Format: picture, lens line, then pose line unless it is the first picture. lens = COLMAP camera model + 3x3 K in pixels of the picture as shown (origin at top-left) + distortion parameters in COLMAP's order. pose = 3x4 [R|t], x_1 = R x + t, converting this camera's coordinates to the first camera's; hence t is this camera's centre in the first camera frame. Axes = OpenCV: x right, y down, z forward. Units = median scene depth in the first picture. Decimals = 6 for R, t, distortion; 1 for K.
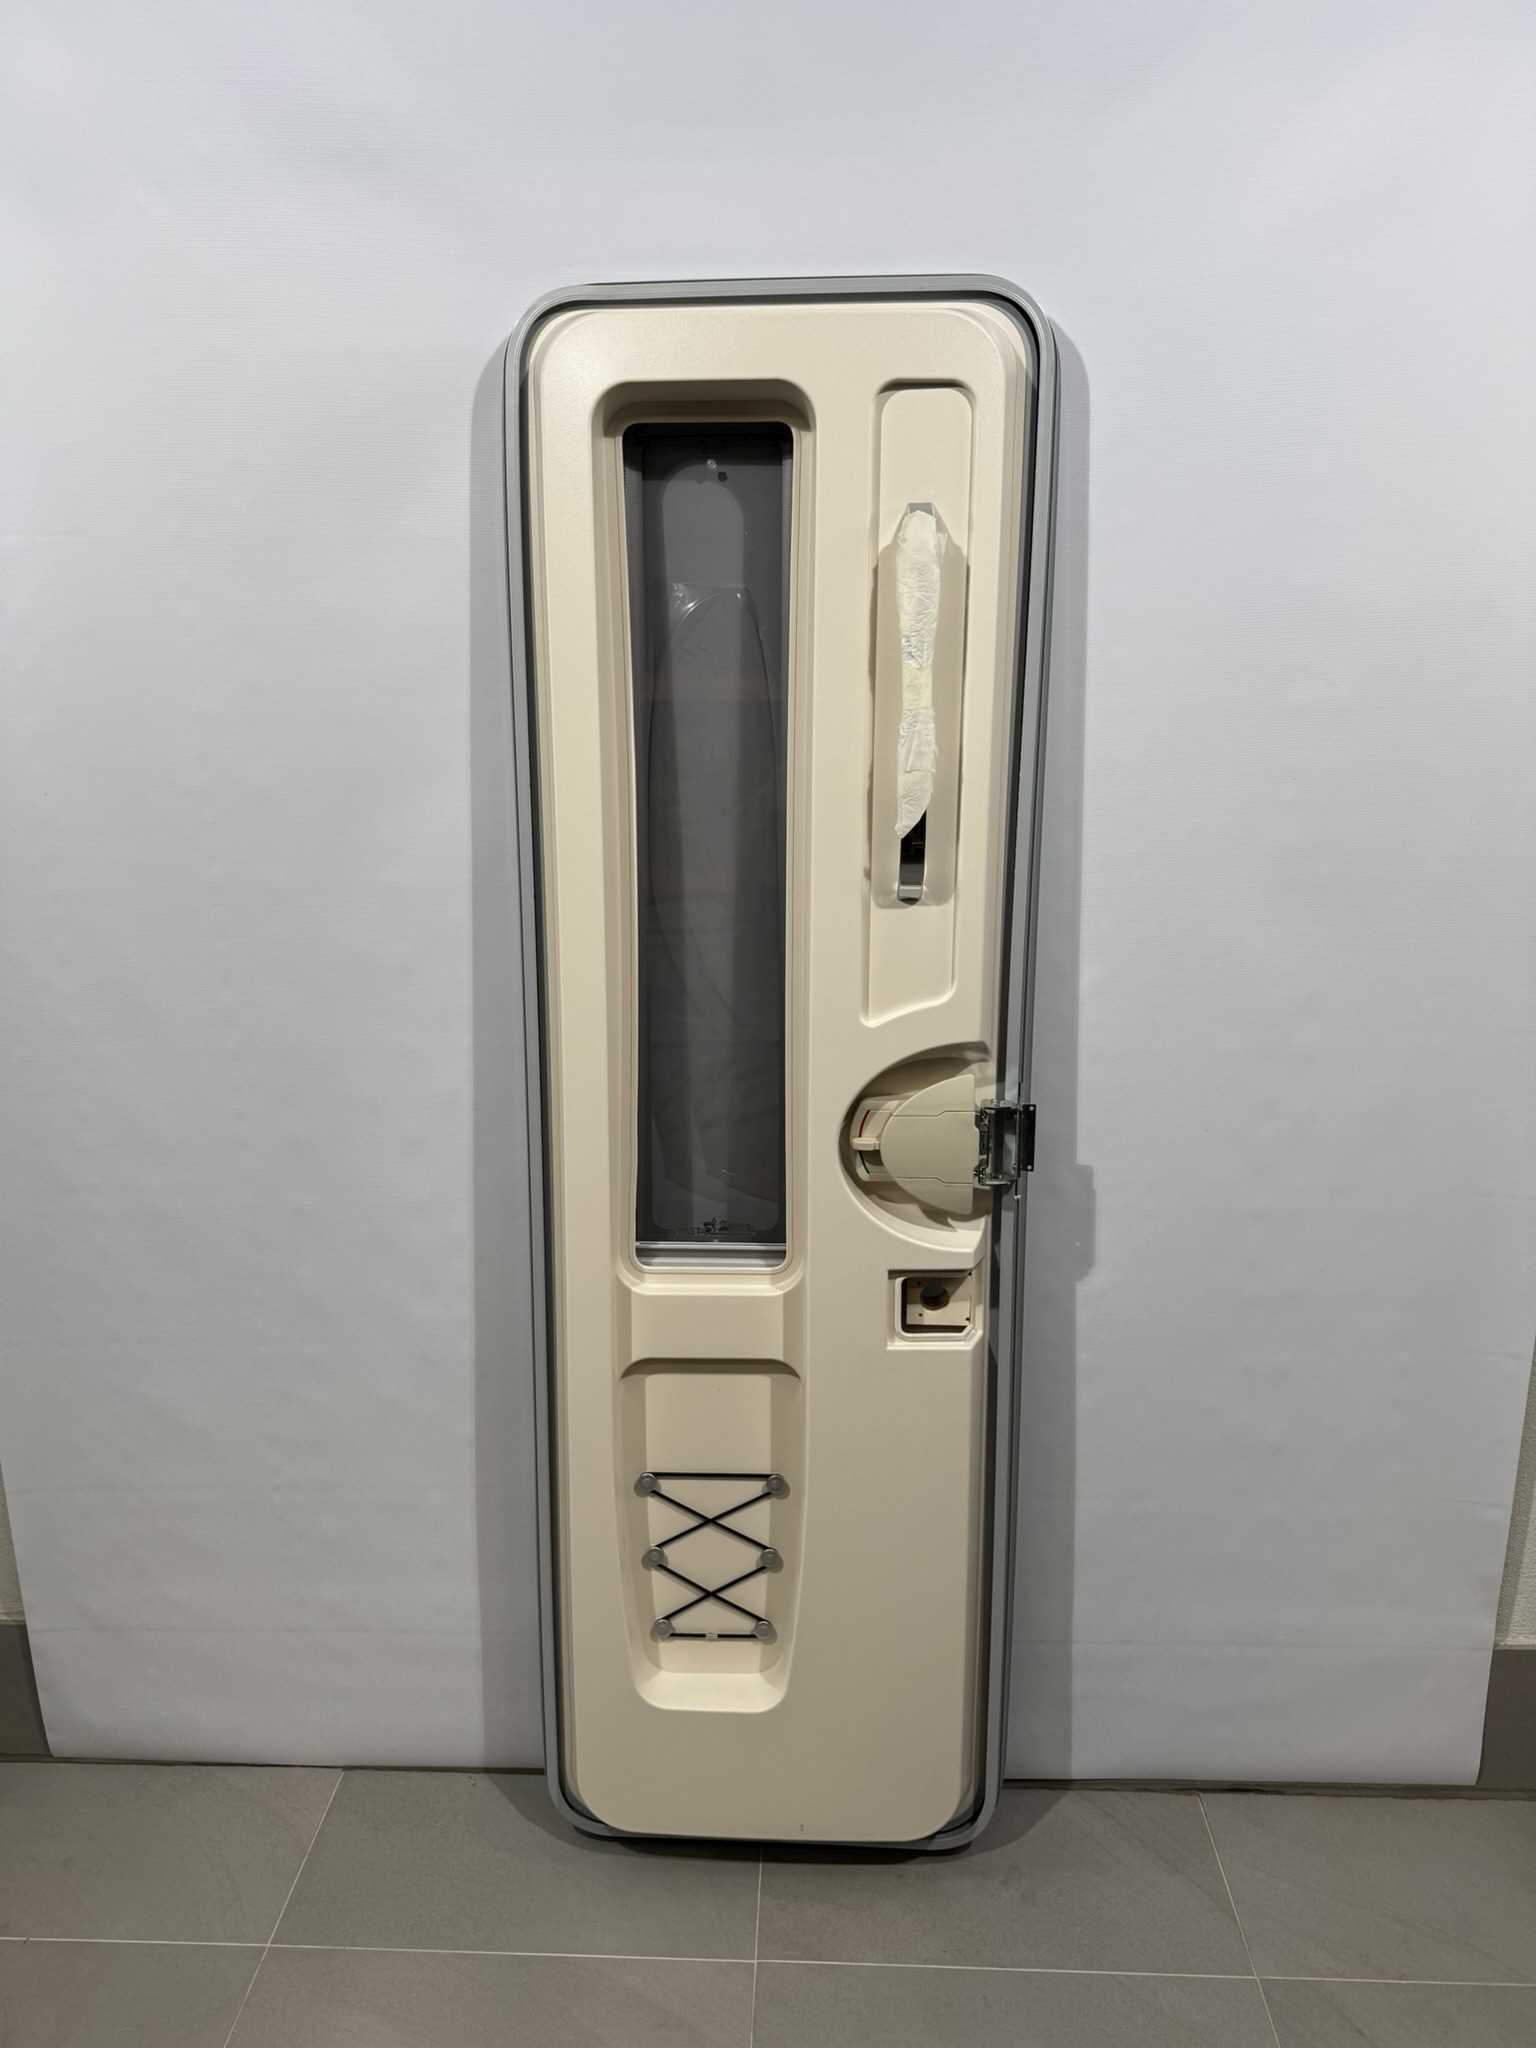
lens RADIAL K [[1463.2, 0, 768.0], [0, 1463.2, 1024.0], [0, 0, 1]] dist [0.029352, -0.038925]
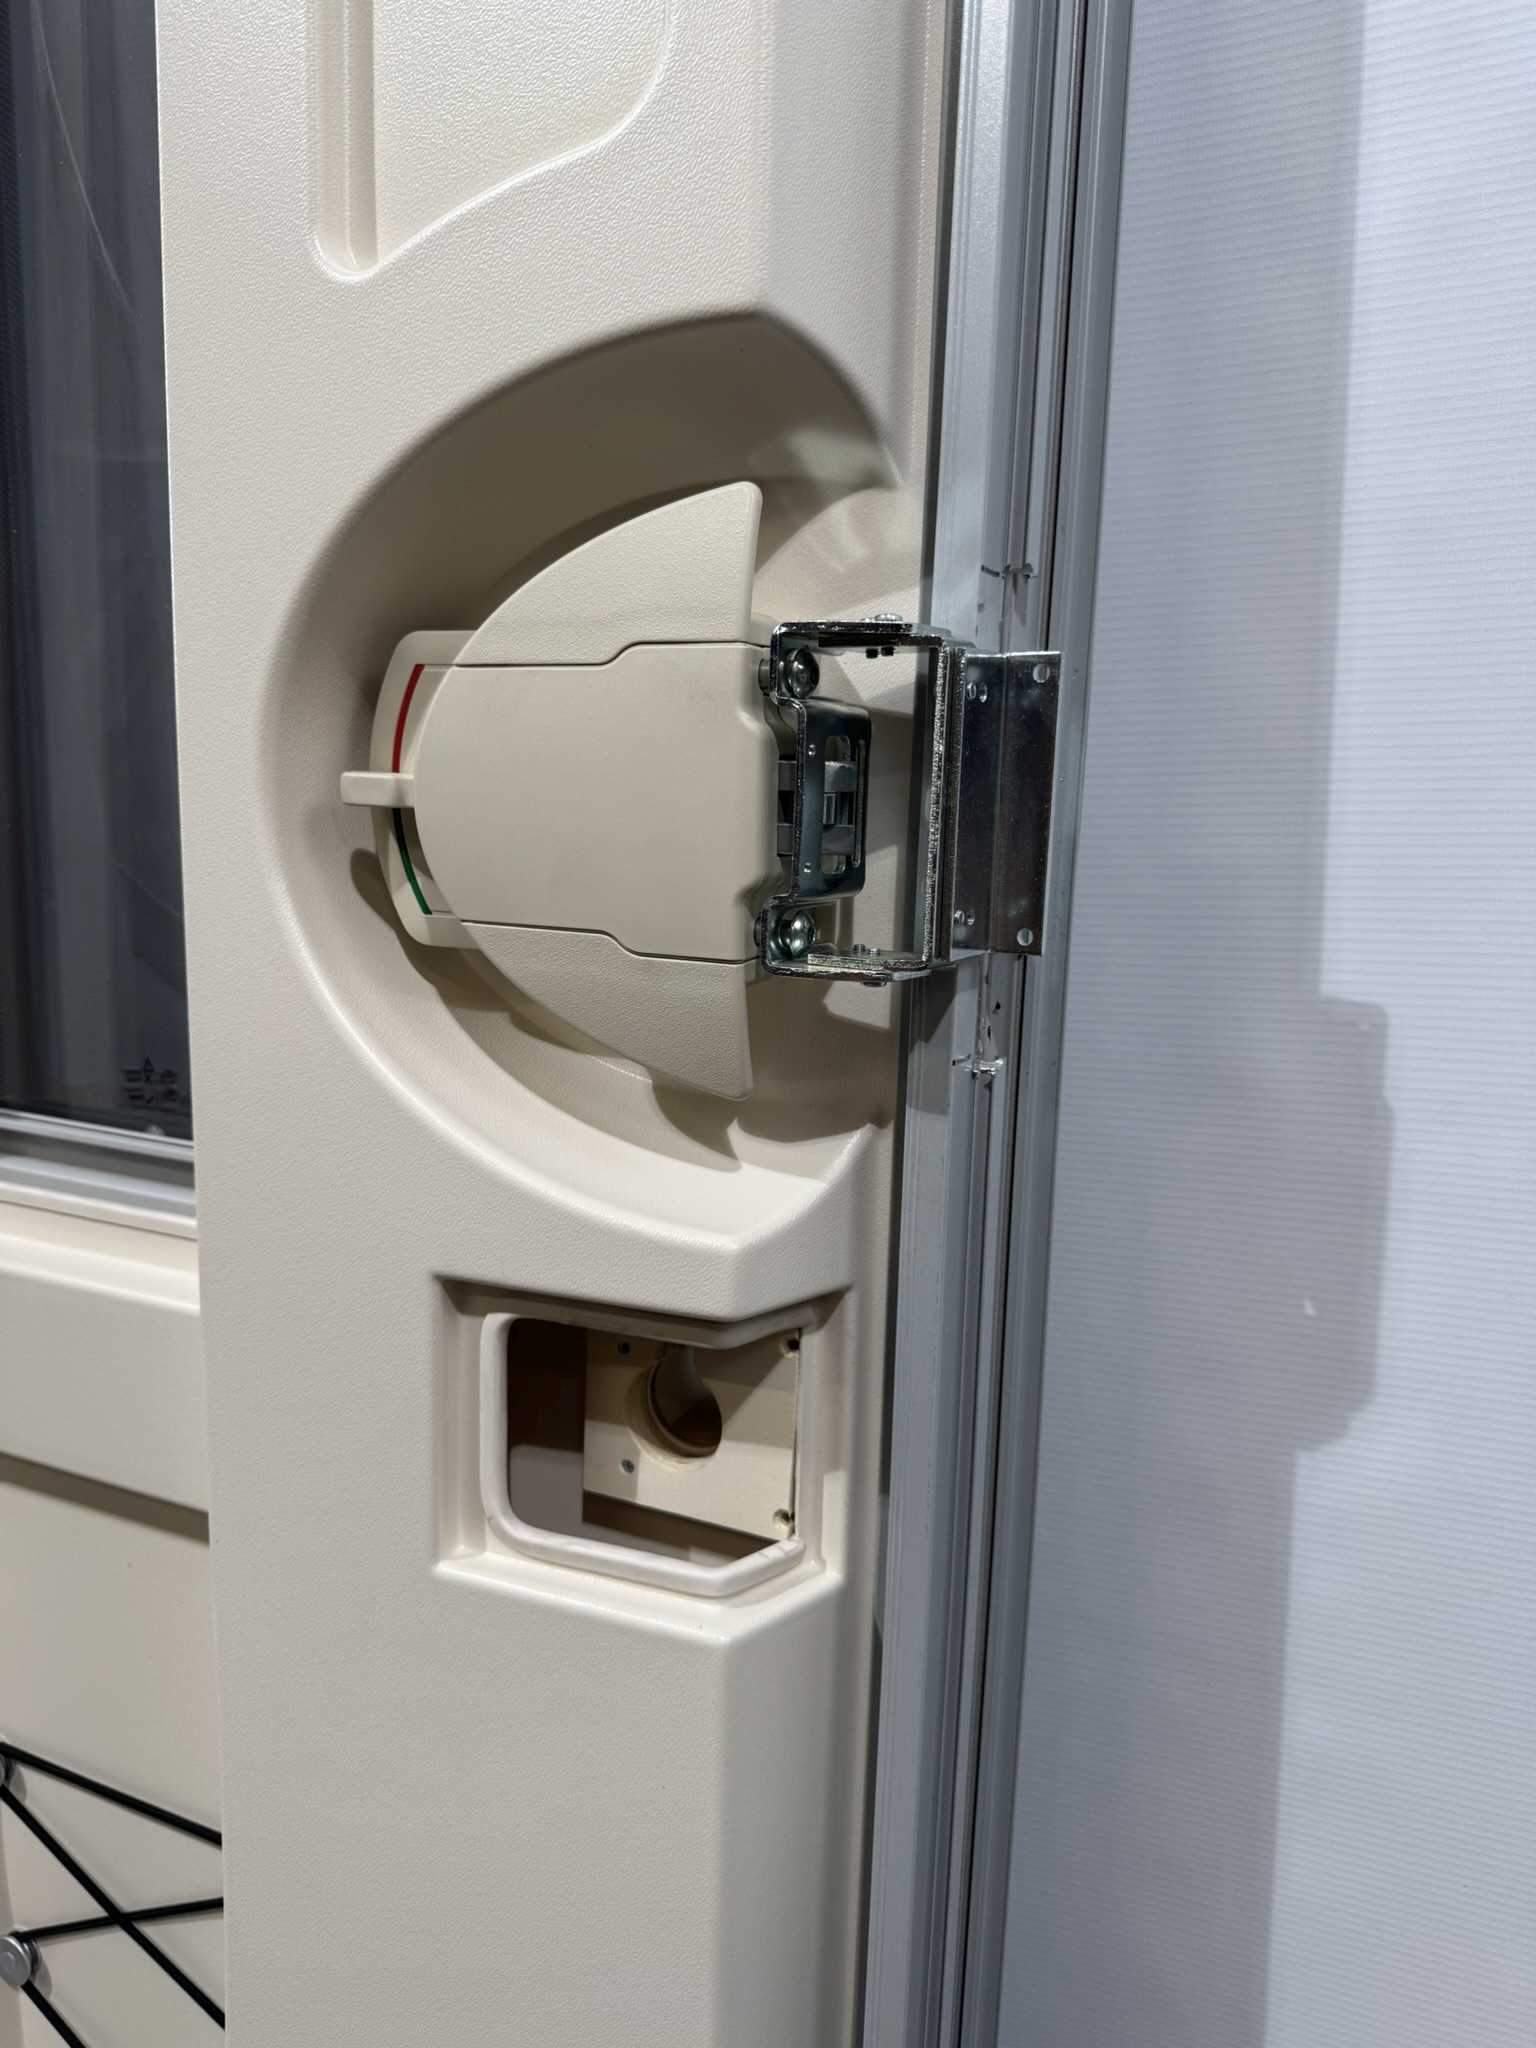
lens RADIAL K [[1463.2, 0, 768.0], [0, 1463.2, 1024.0], [0, 0, 1]] dist [0.029352, -0.038925]
pose [[0.926645, 0.089048, -0.365238, 0.223555], [-0.094572, 0.995514, 0.002778, 0.113022], [0.363847, 0.031967, 0.930910, 0.752785]]
